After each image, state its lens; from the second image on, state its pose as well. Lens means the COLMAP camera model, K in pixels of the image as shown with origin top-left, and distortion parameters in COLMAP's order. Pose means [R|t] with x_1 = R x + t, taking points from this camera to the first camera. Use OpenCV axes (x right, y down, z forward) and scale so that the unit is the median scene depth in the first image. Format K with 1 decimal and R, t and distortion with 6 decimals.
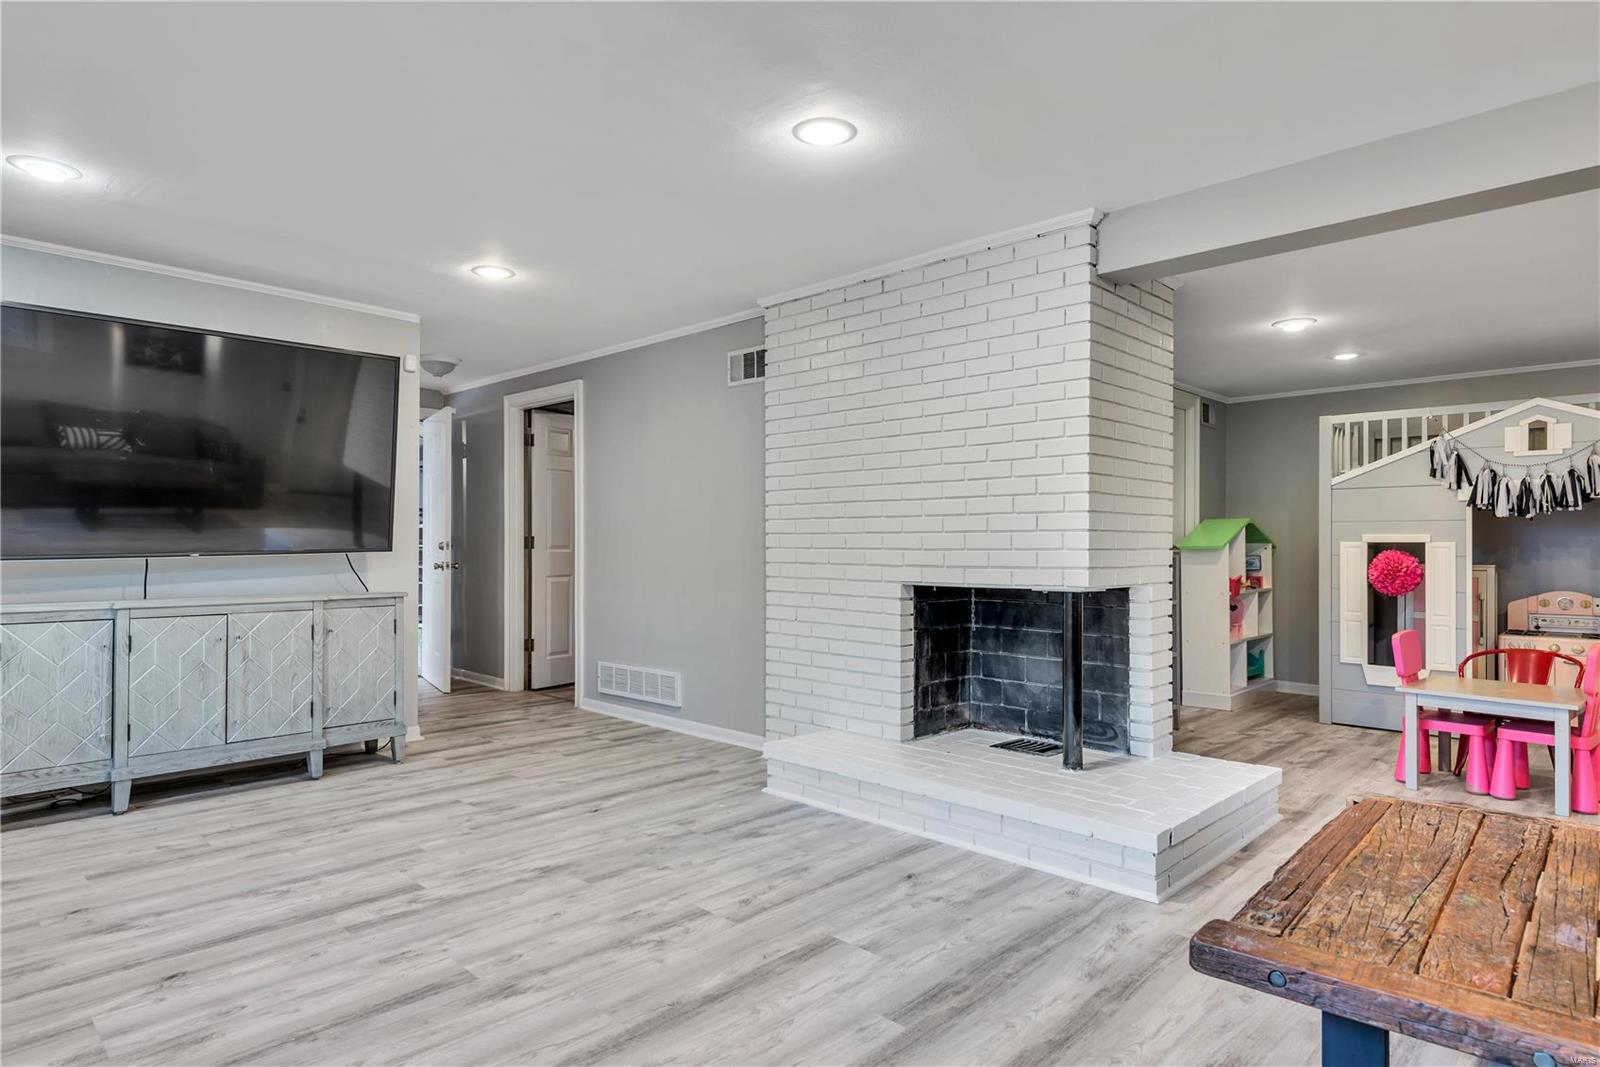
lens RADIAL K [[911.4, 0, 802.1], [0, 911.4, 547.1], [0, 0, 1]] dist [-0.000555, -0.000577]
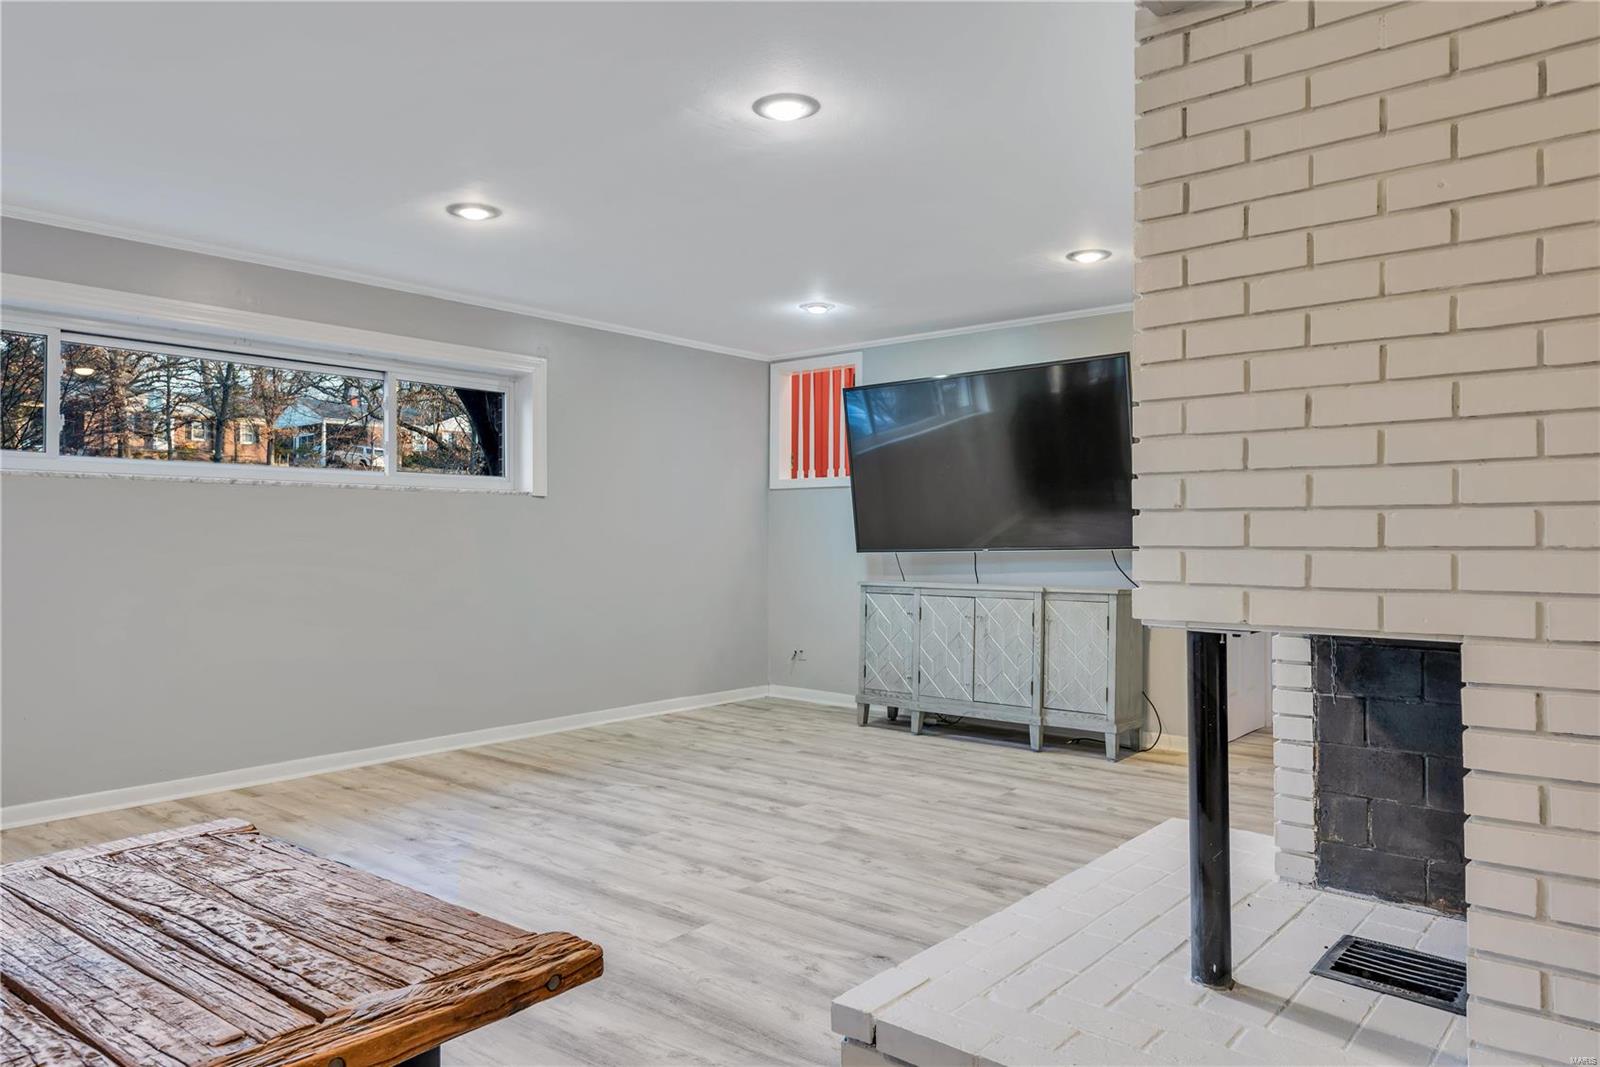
lens RADIAL K [[1070.2, 0, 799.8], [0, 1070.2, 520.5], [0, 0, 1]] dist [0.000100, -0.002864]
pose [[0.059892, -0.016849, -0.998063, 1.161886], [-0.003955, 0.999846, -0.017116, -0.008782], [0.998197, 0.004972, 0.059816, 0.949454]]
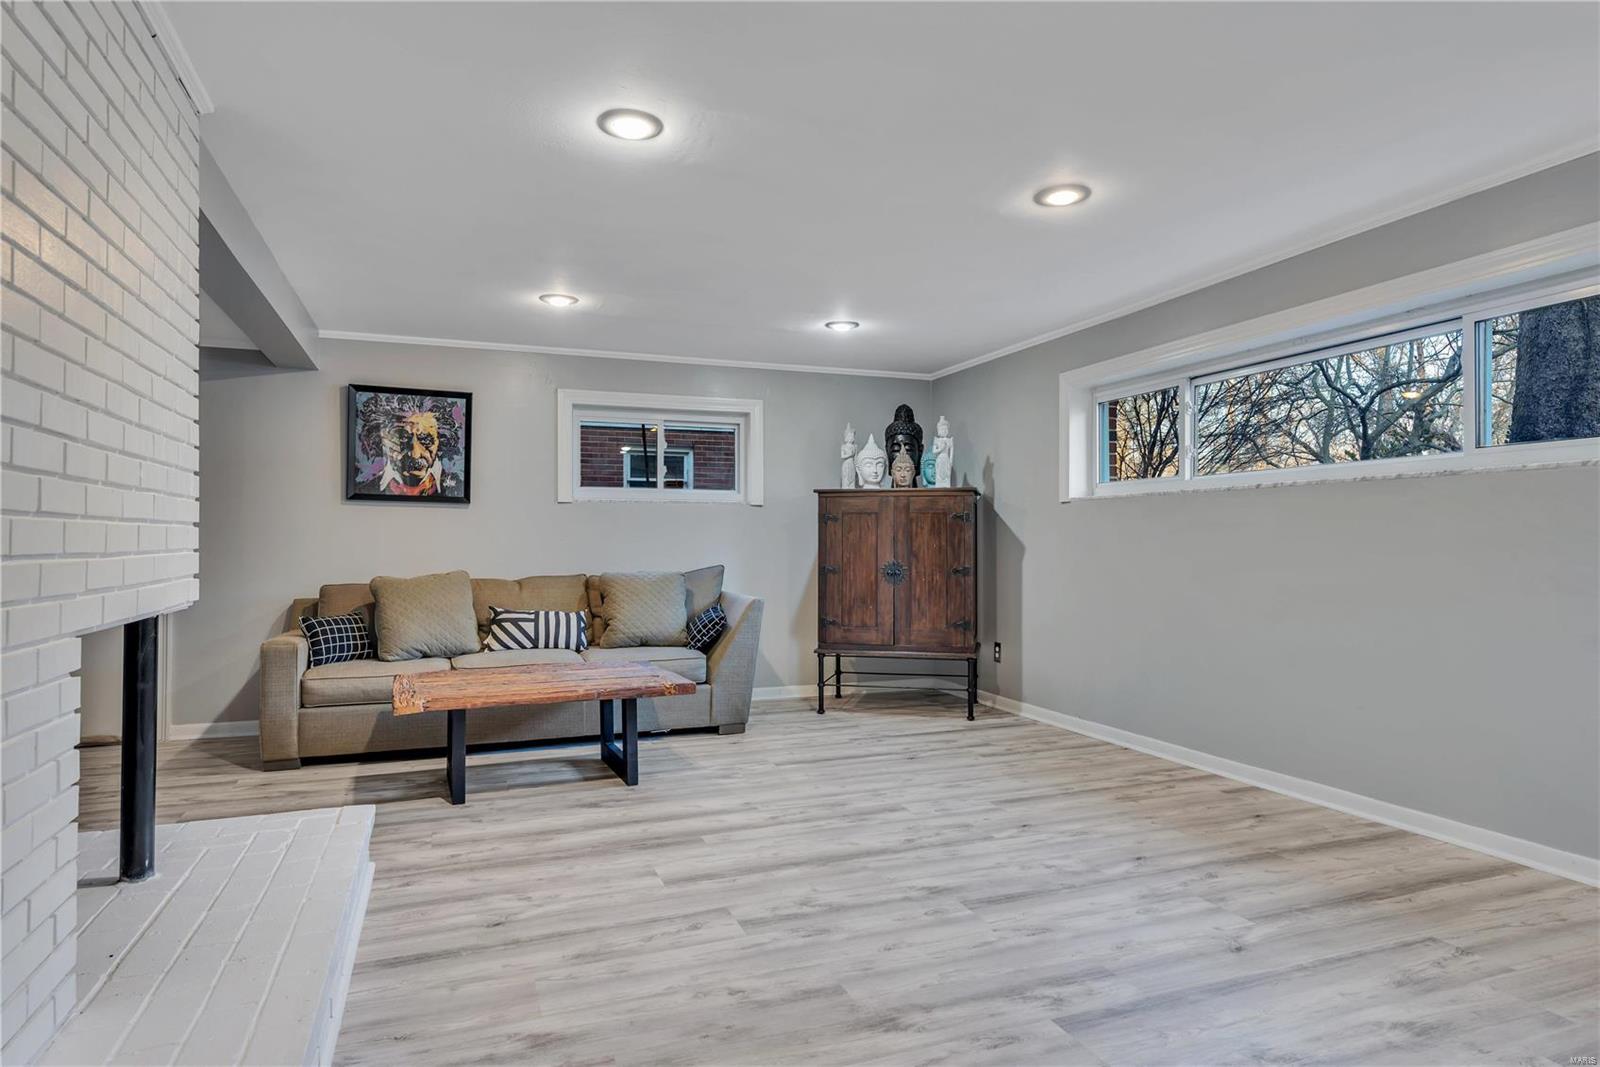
lens RADIAL K [[911.4, 0, 797.8], [0, 911.4, 532.4], [0, 0, 1]] dist [-0.000555, -0.000577]
pose [[-0.905303, 0.000817, 0.424765, -0.562421], [-0.001010, 0.999991, -0.004077, -0.012944], [-0.424765, -0.004120, -0.905294, 1.822849]]
